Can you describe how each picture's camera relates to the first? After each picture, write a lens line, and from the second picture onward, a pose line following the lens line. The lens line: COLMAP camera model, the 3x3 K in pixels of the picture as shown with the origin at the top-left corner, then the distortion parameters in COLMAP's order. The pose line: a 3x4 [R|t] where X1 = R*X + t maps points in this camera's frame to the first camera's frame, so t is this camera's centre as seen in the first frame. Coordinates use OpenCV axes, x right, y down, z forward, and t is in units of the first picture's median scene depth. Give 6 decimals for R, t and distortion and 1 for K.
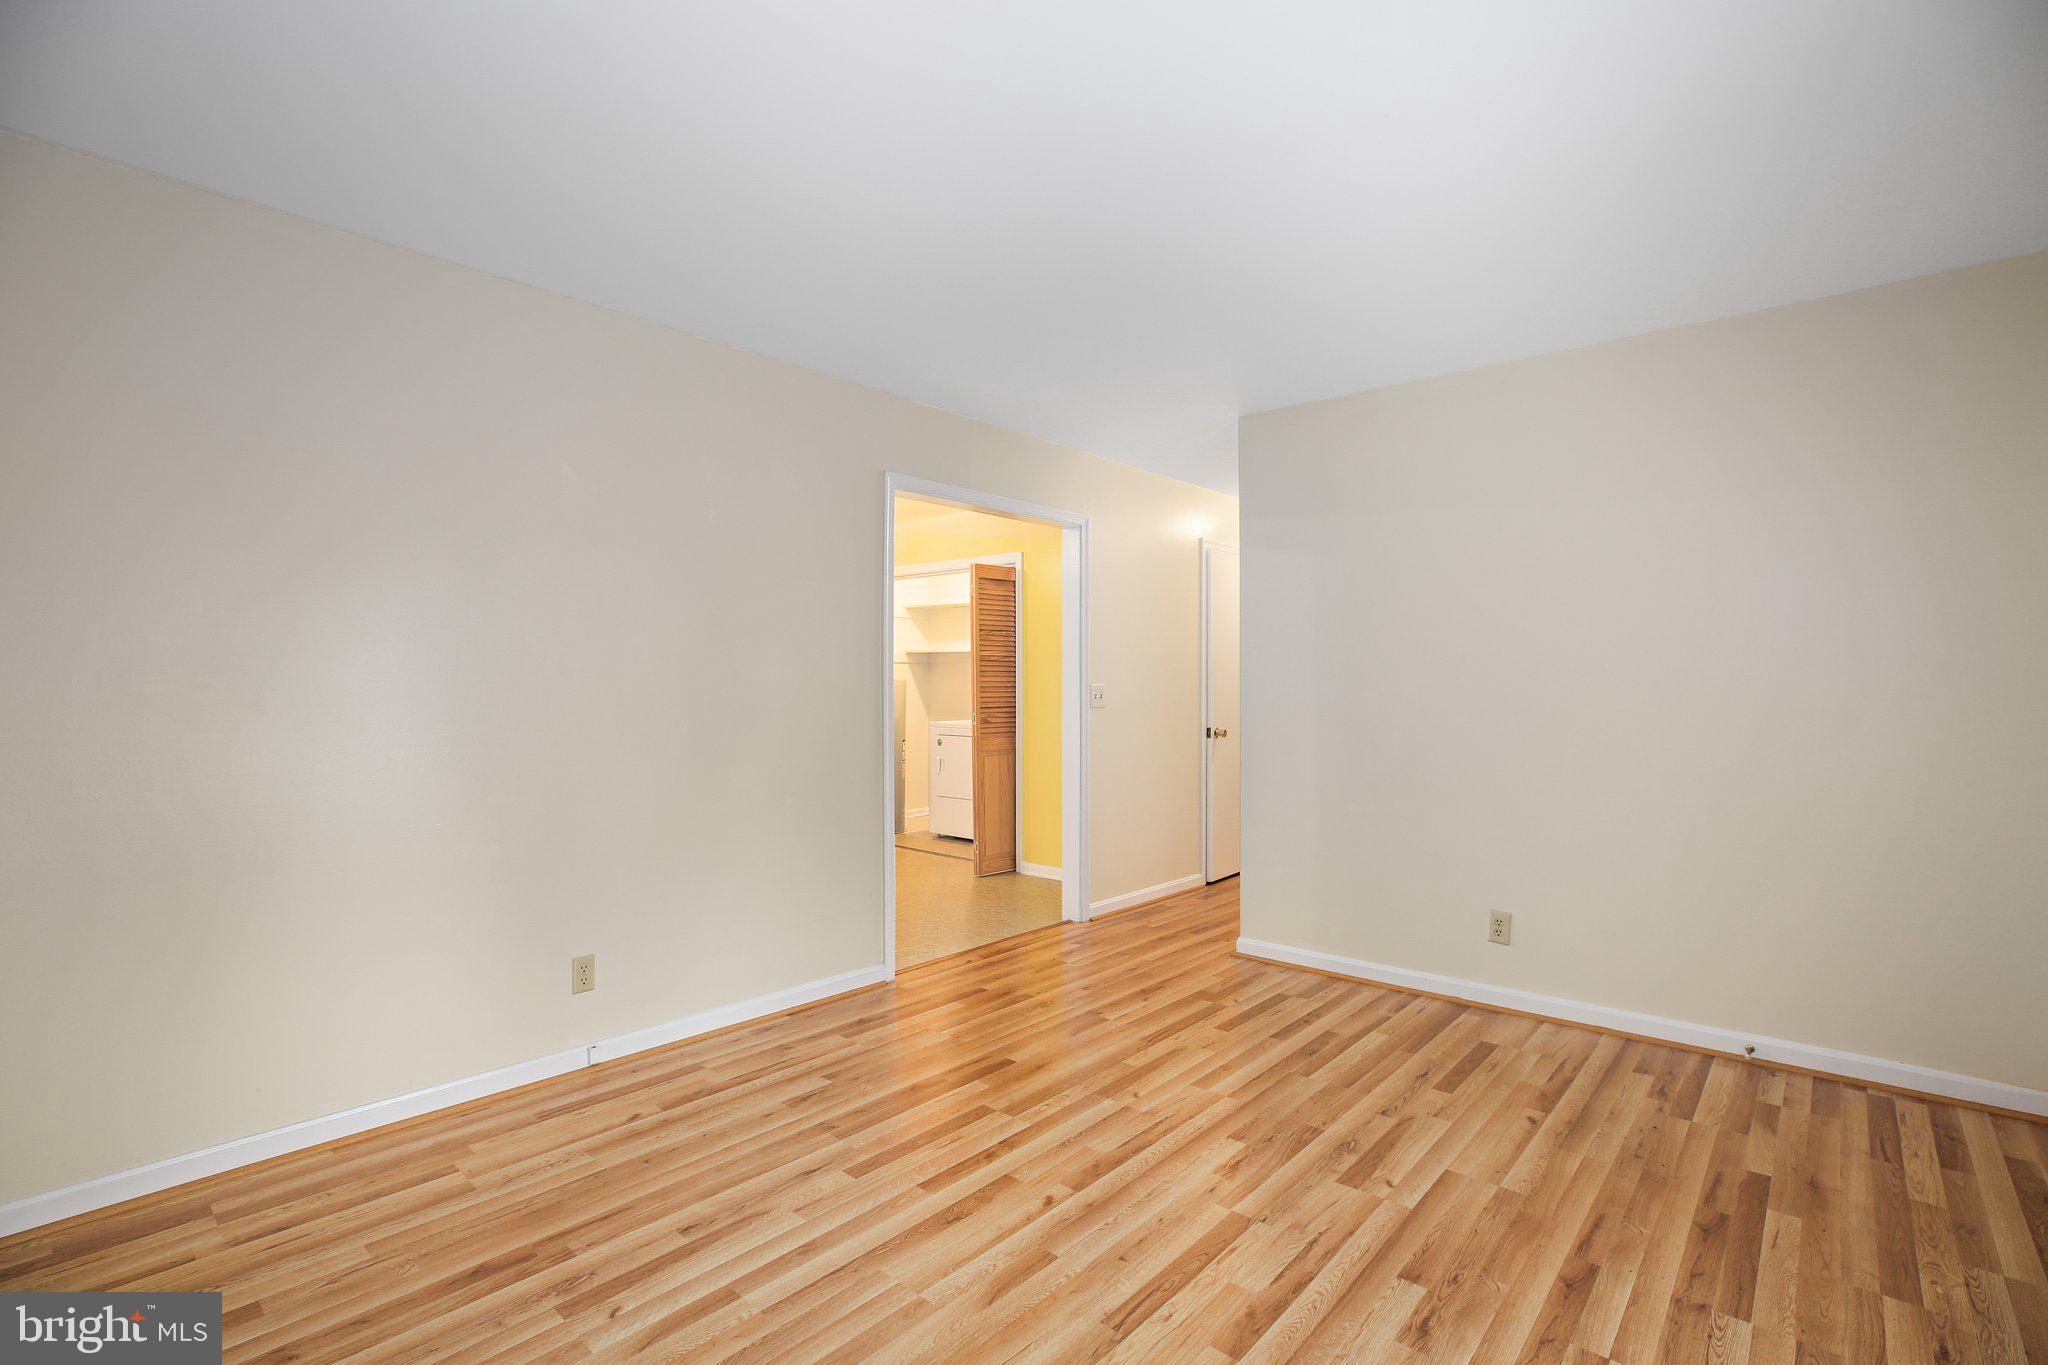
lens RADIAL K [[942.2, 0, 1022.3], [0, 942.2, 688.1], [0, 0, 1]] dist [-0.002244, 0.001255]
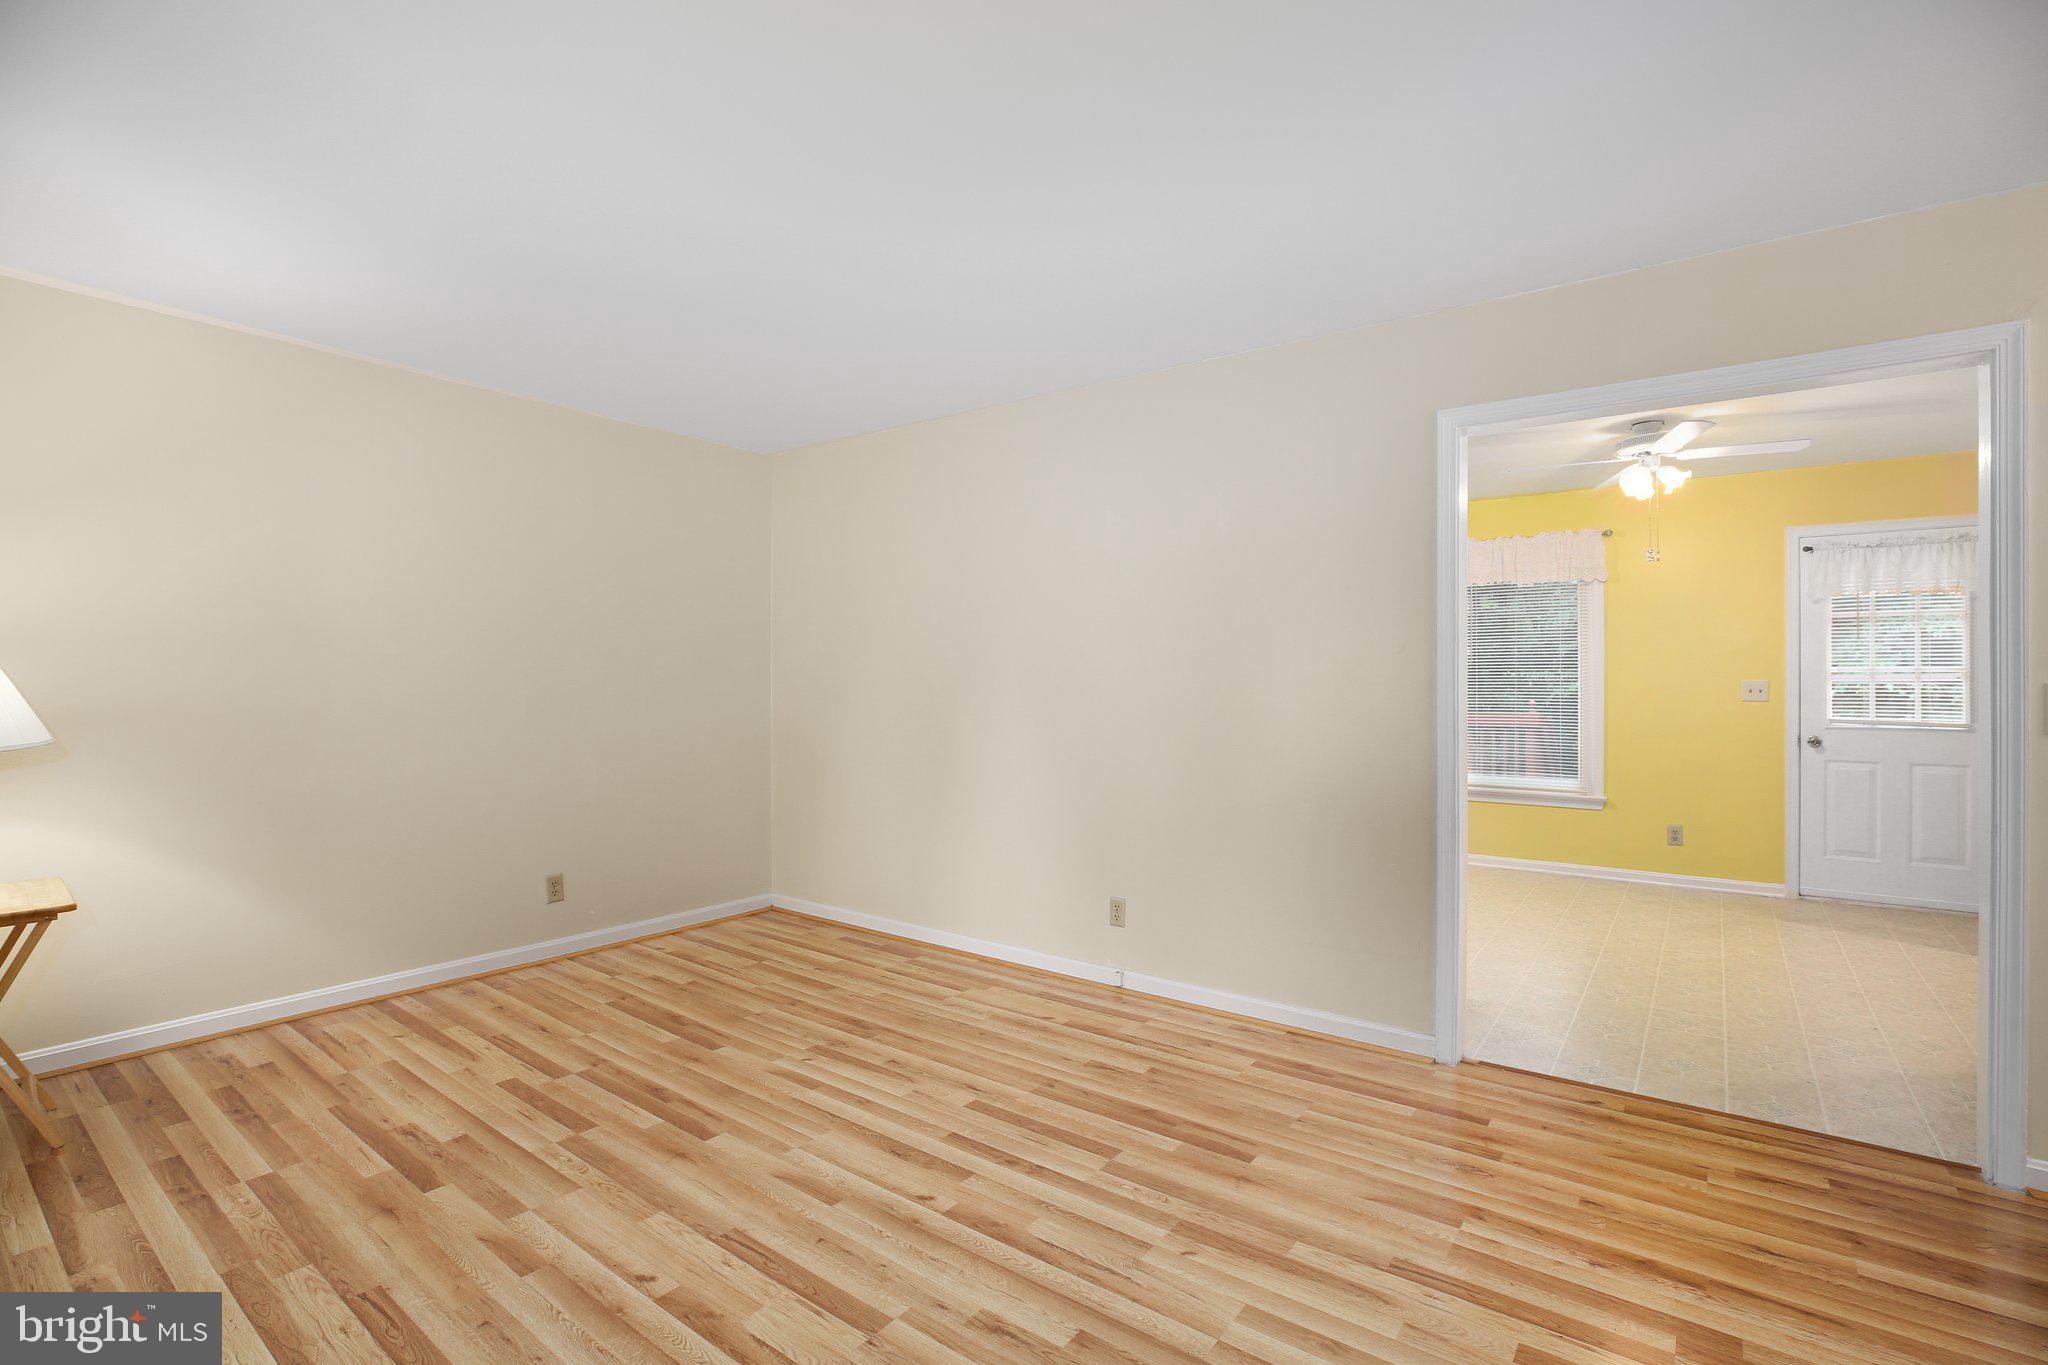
lens RADIAL K [[942.2, 0, 1018.9], [0, 942.2, 681.2], [0, 0, 1]] dist [-0.002244, 0.001255]
pose [[0.056720, -0.012810, -0.998308, 0.909939], [0.010723, 0.999868, -0.012221, 0.009754], [0.998333, -0.010012, 0.056850, 0.920487]]
